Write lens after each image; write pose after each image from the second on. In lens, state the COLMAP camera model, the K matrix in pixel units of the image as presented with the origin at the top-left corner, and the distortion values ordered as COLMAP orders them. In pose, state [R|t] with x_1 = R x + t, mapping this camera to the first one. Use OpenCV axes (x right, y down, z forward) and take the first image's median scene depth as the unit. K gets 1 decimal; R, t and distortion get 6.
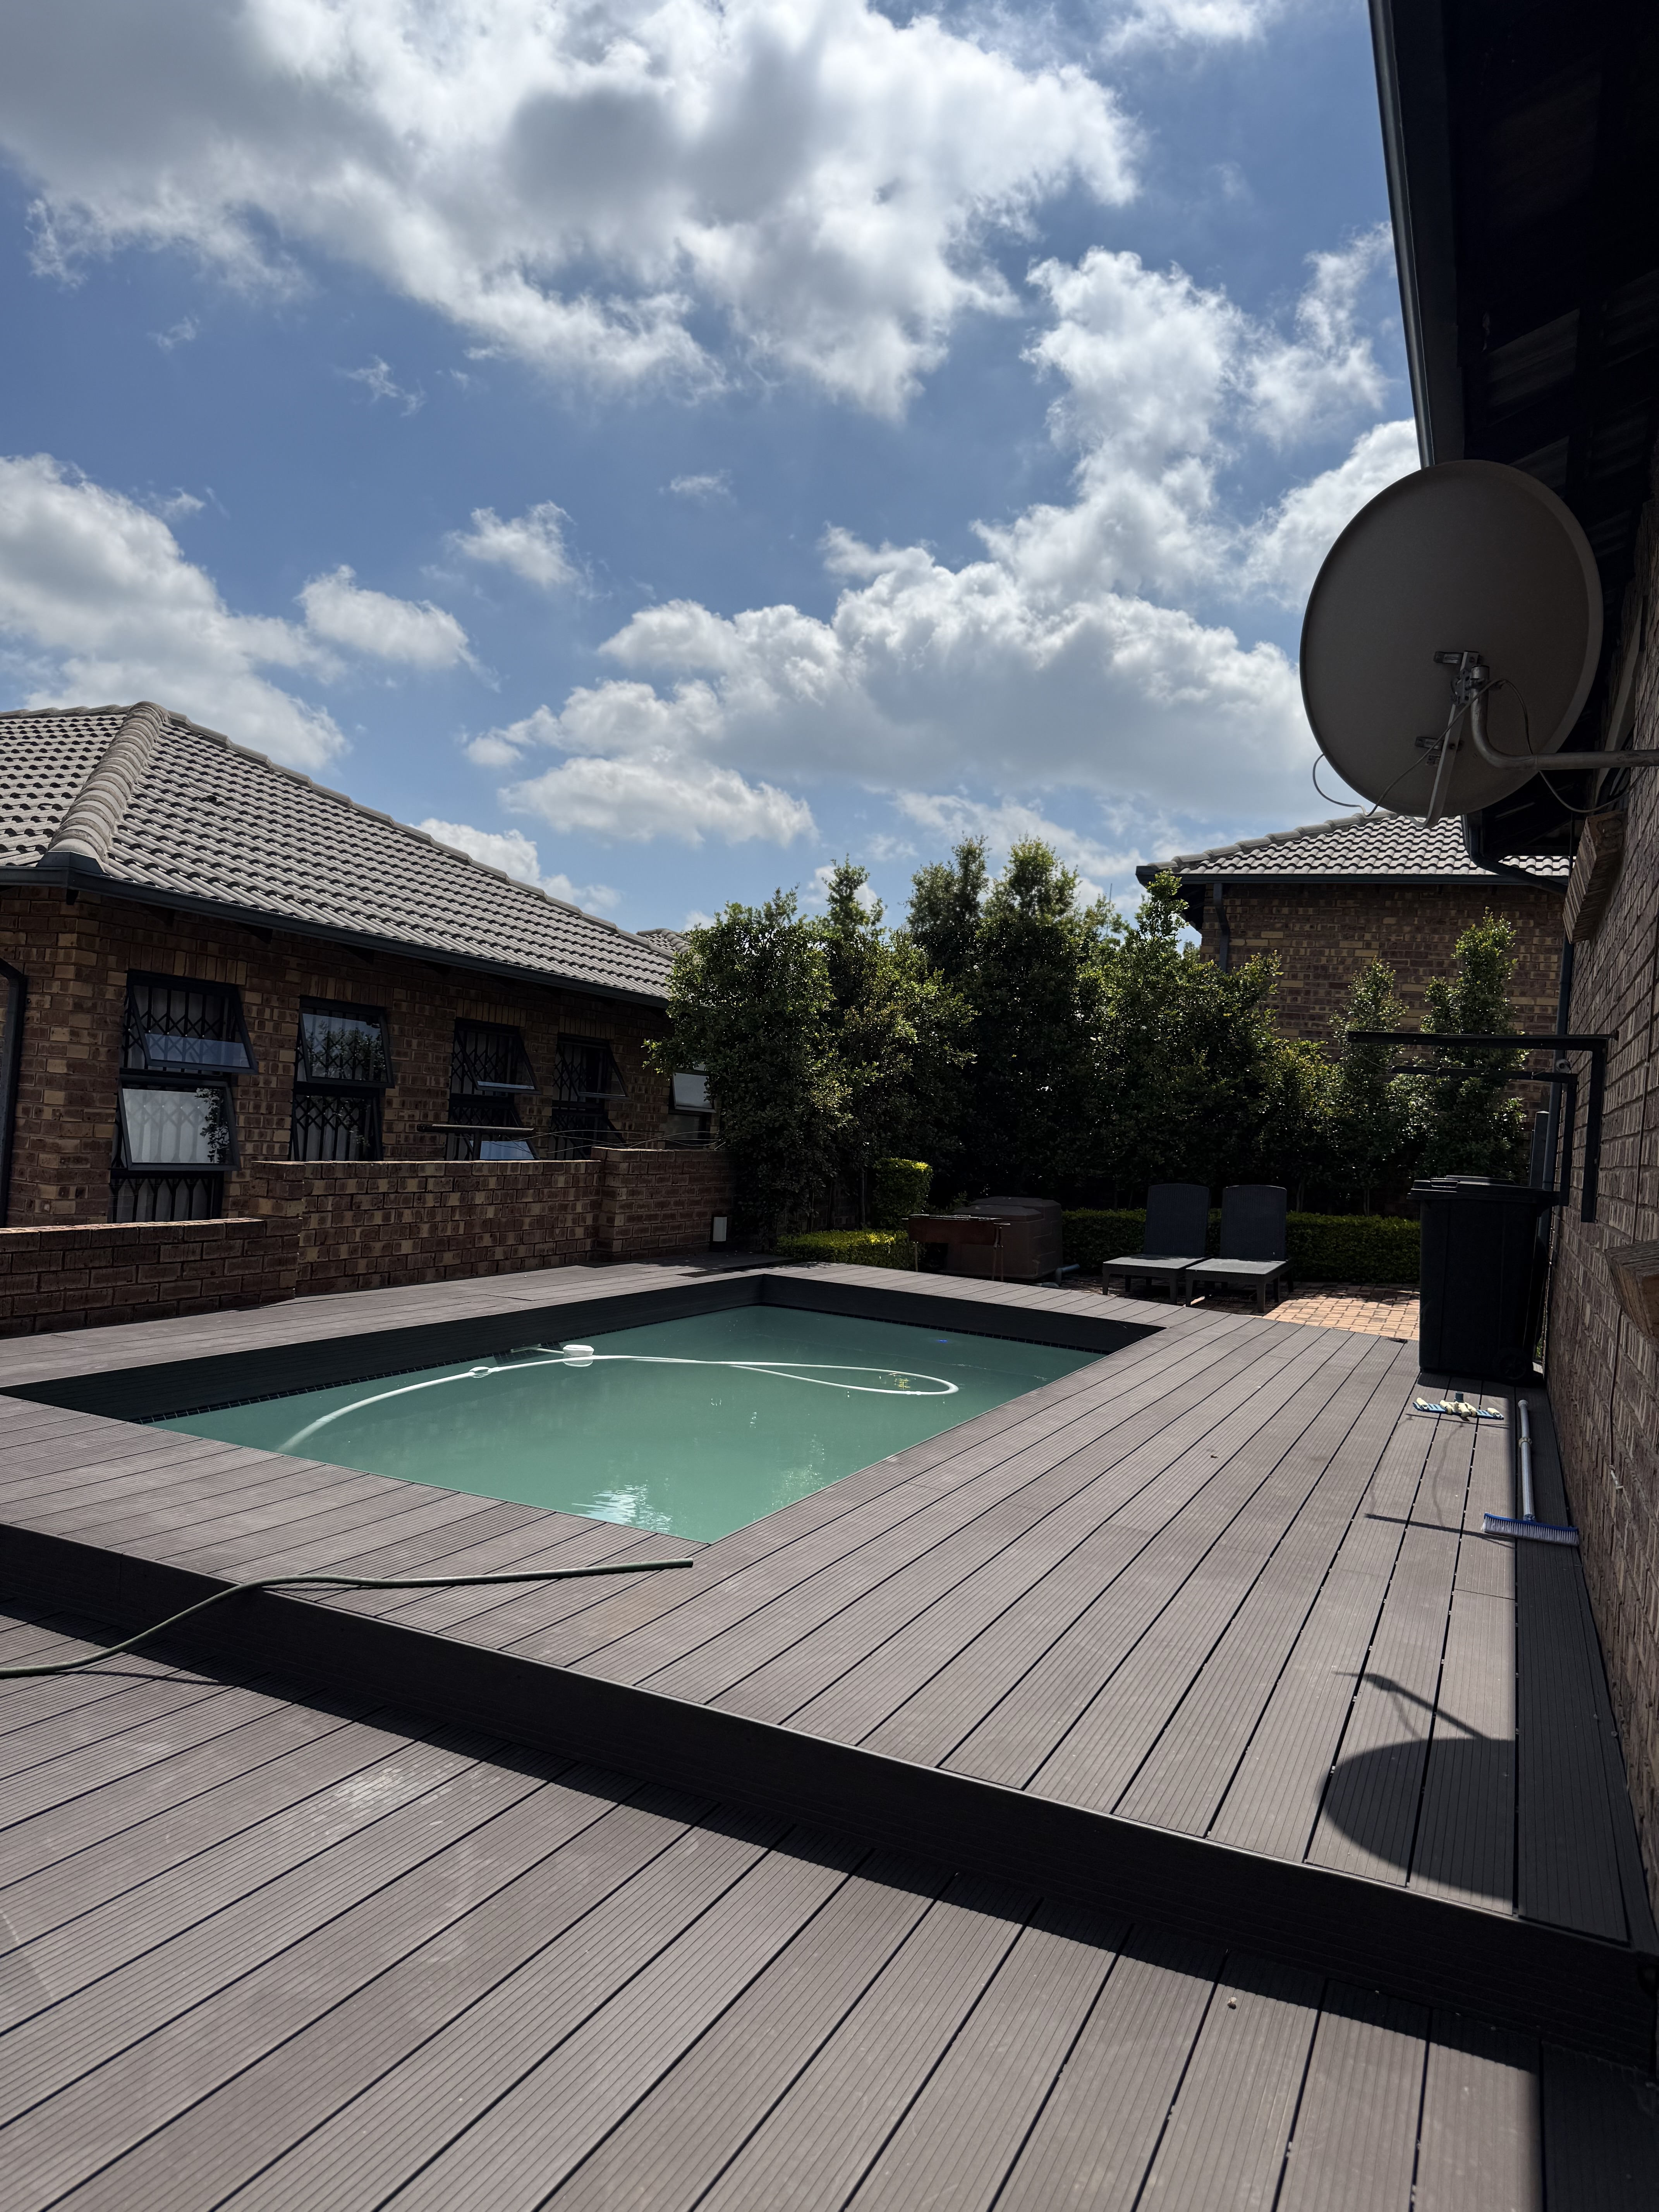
lens RADIAL K [[1536.2, 0, 827.8], [0, 1536.2, 1119.5], [0, 0, 1]] dist [0.129243, -0.208691]
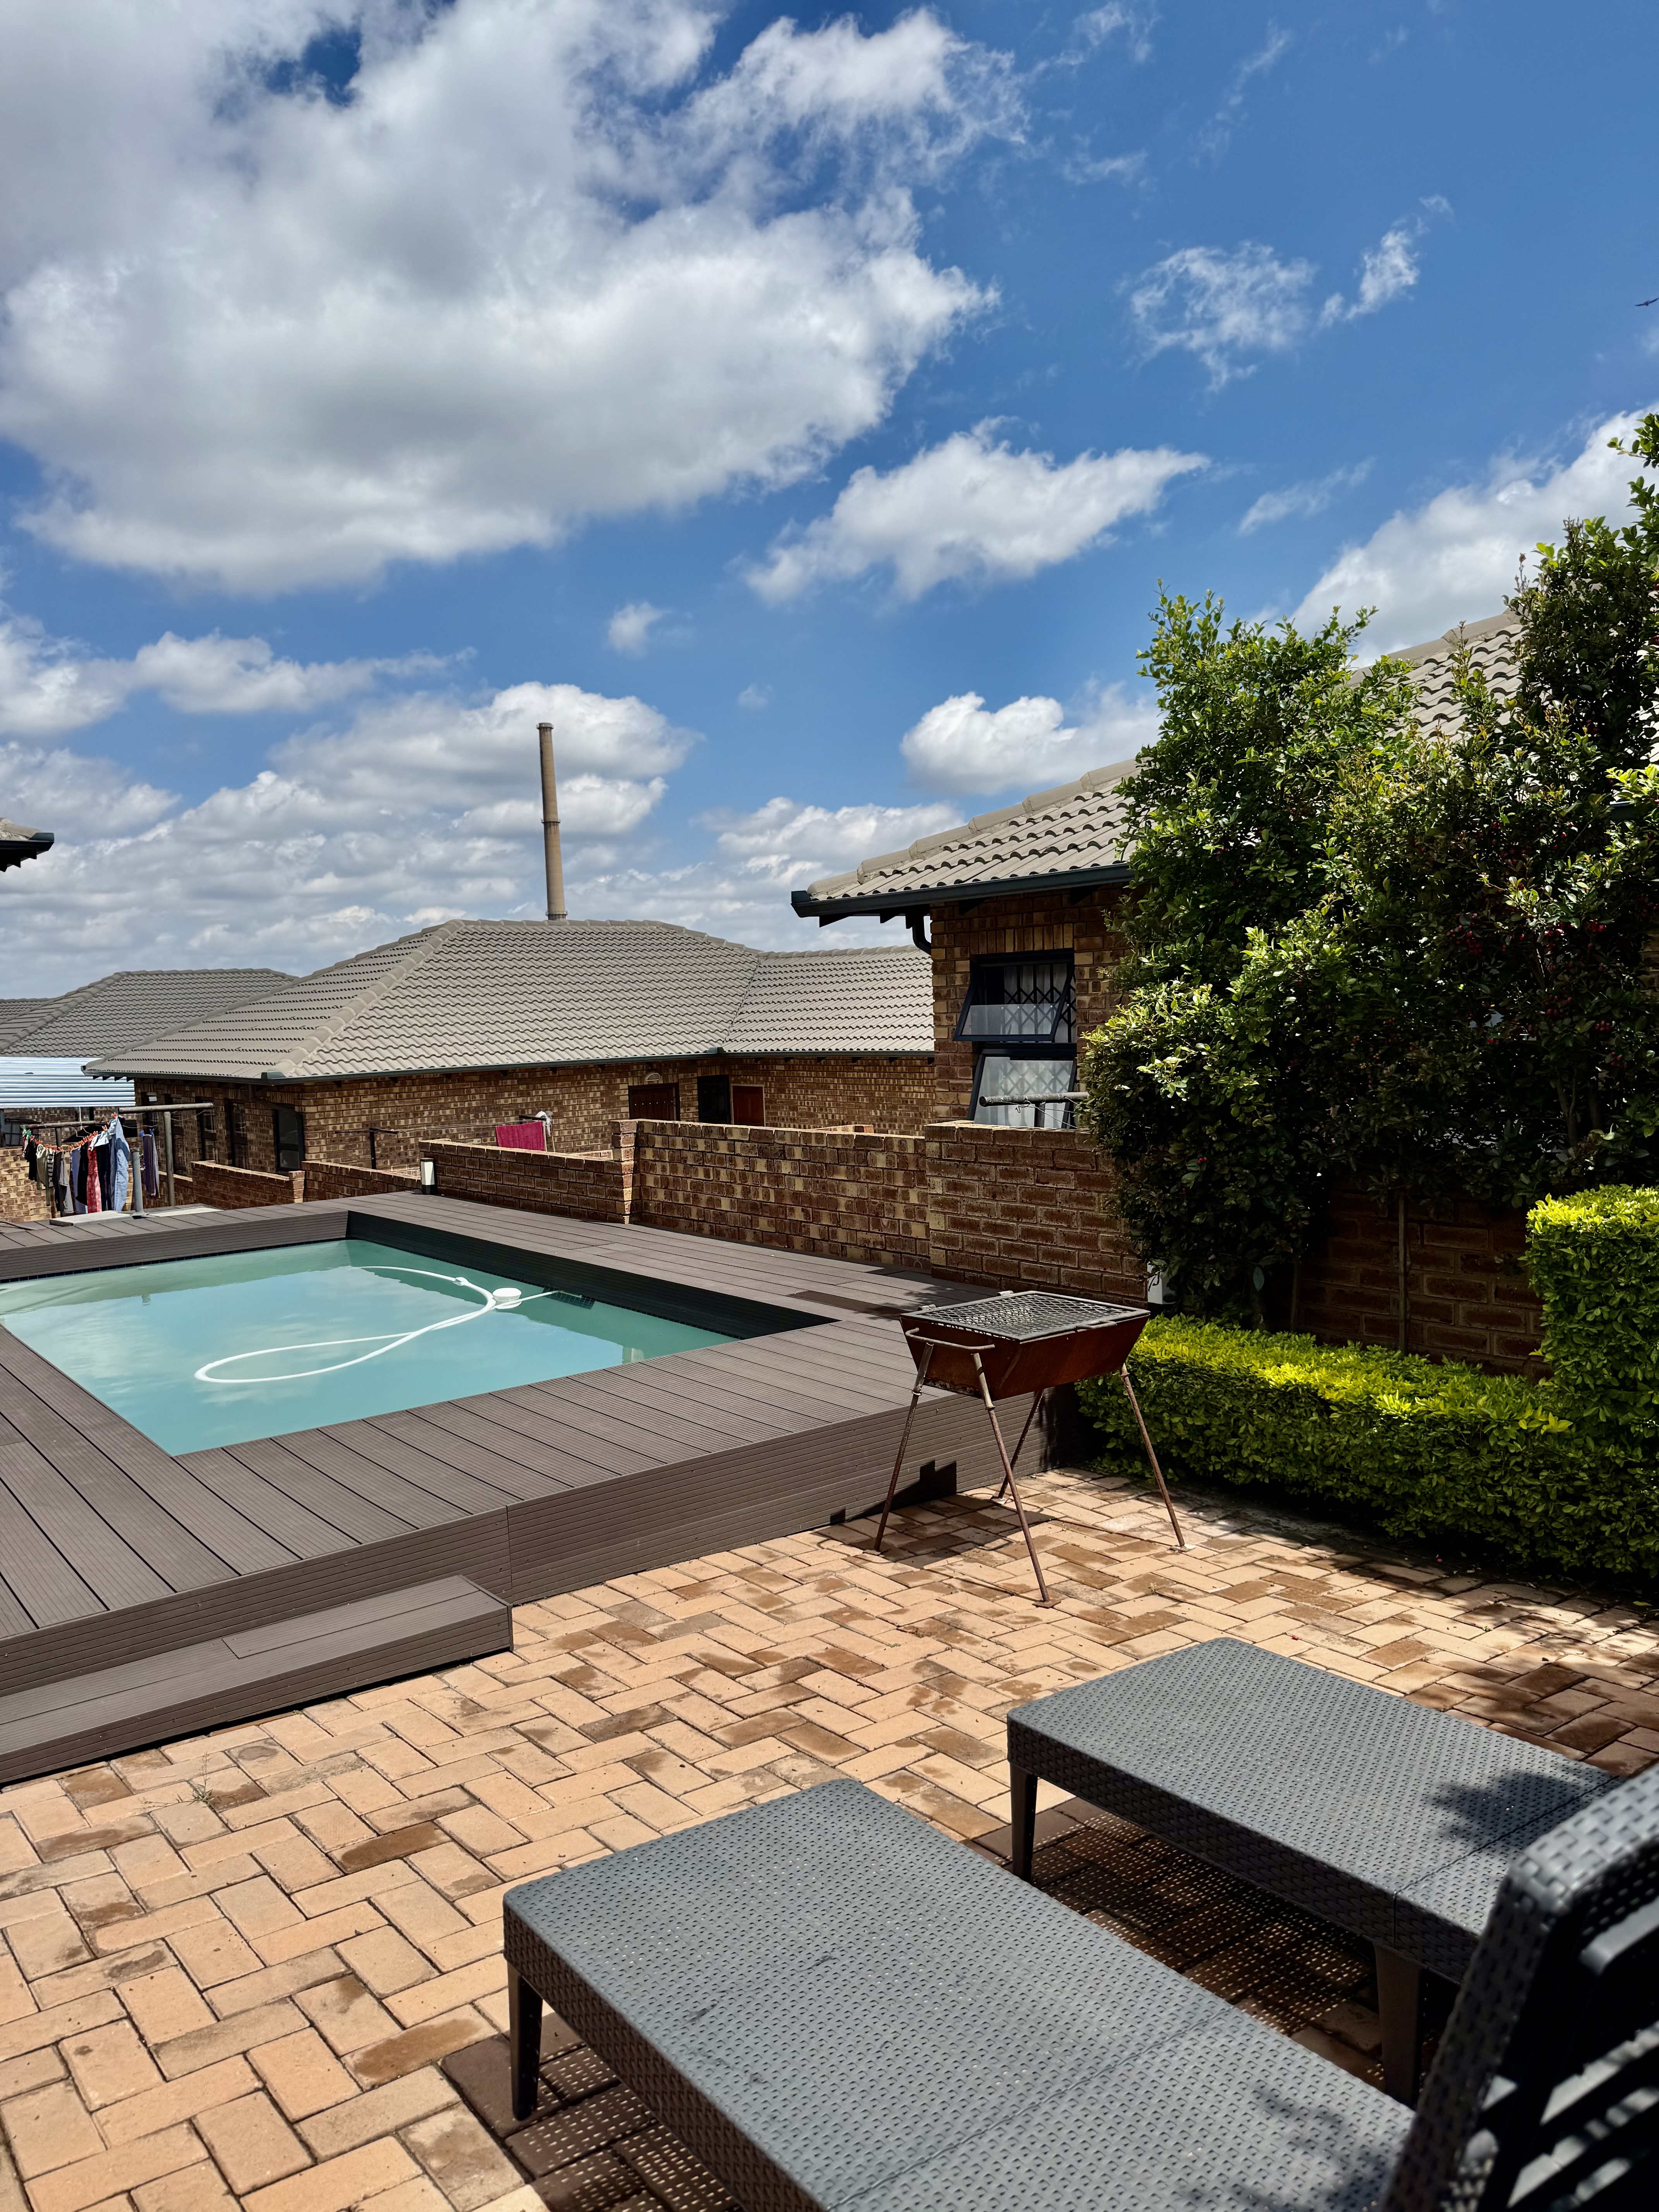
lens RADIAL K [[1536.2, 0, 827.8], [0, 1536.2, 1119.5], [0, 0, 1]] dist [0.129243, -0.208691]
pose [[-0.488296, 0.007082, -0.872650, 0.575786], [-0.001847, 0.999956, 0.009149, 0.012189], [0.872676, 0.006079, -0.488261, 1.452377]]
